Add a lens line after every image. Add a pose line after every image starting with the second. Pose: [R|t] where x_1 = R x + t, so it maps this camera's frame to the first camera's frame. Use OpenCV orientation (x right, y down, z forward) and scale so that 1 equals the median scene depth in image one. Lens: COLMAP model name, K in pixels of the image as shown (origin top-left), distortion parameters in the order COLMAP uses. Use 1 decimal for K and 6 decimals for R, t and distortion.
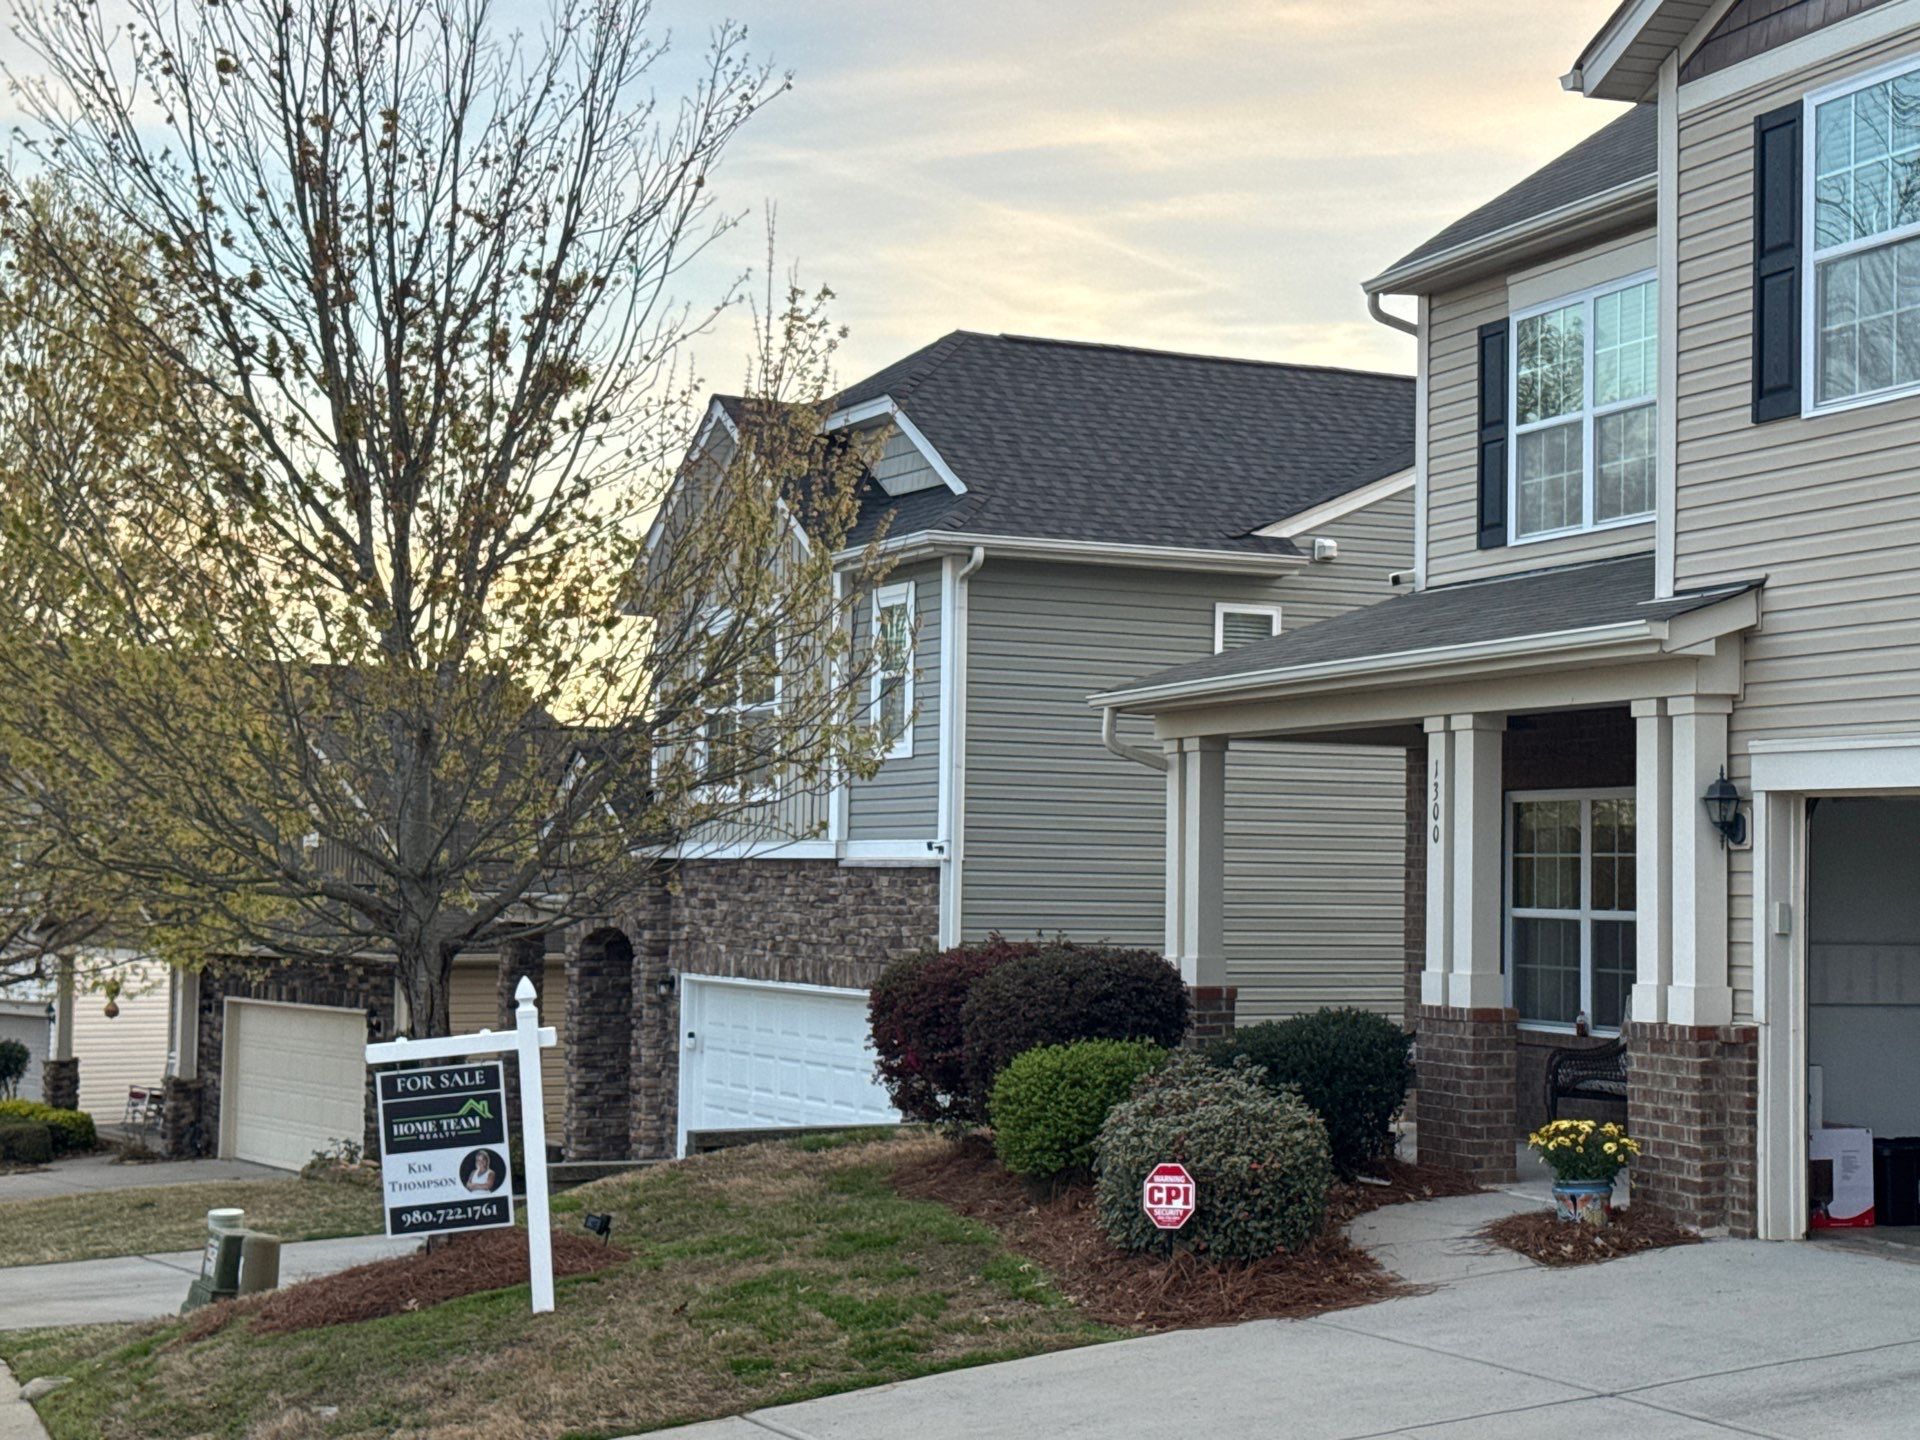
lens RADIAL K [[3257.1, 0, 928.2], [0, 3257.1, 721.6], [0, 0, 1]] dist [0.188392, -0.093178]
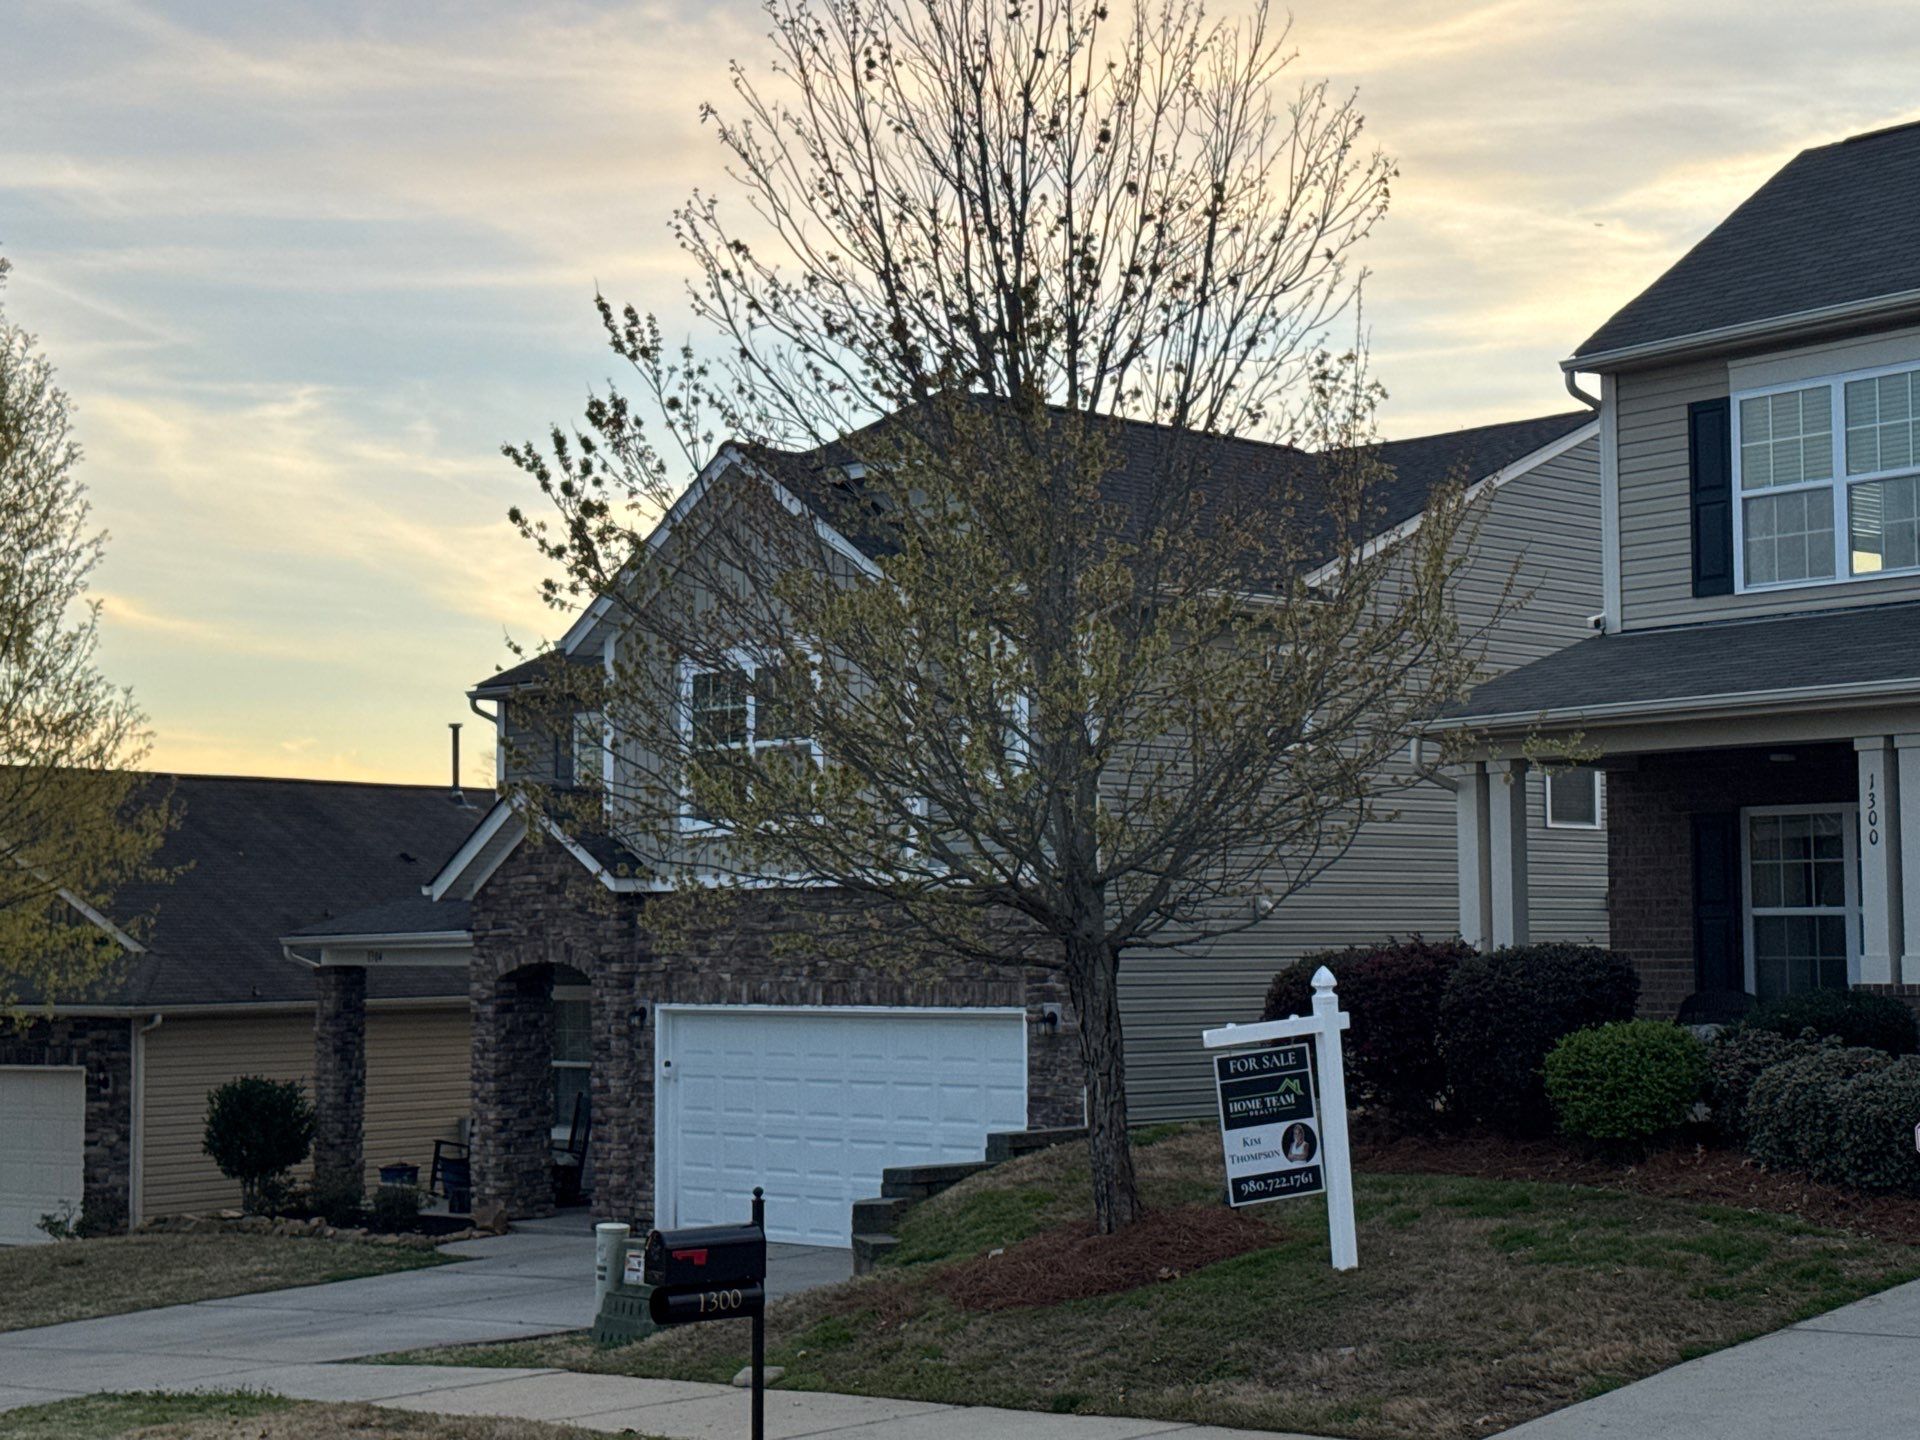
lens RADIAL K [[3257.1, 0, 928.2], [0, 3257.1, 721.6], [0, 0, 1]] dist [0.188392, -0.093178]
pose [[0.946869, 0.000755, 0.321619, -0.546470], [0.005676, 0.999802, -0.019056, 0.013885], [-0.321570, 0.019869, 0.946677, -0.005783]]
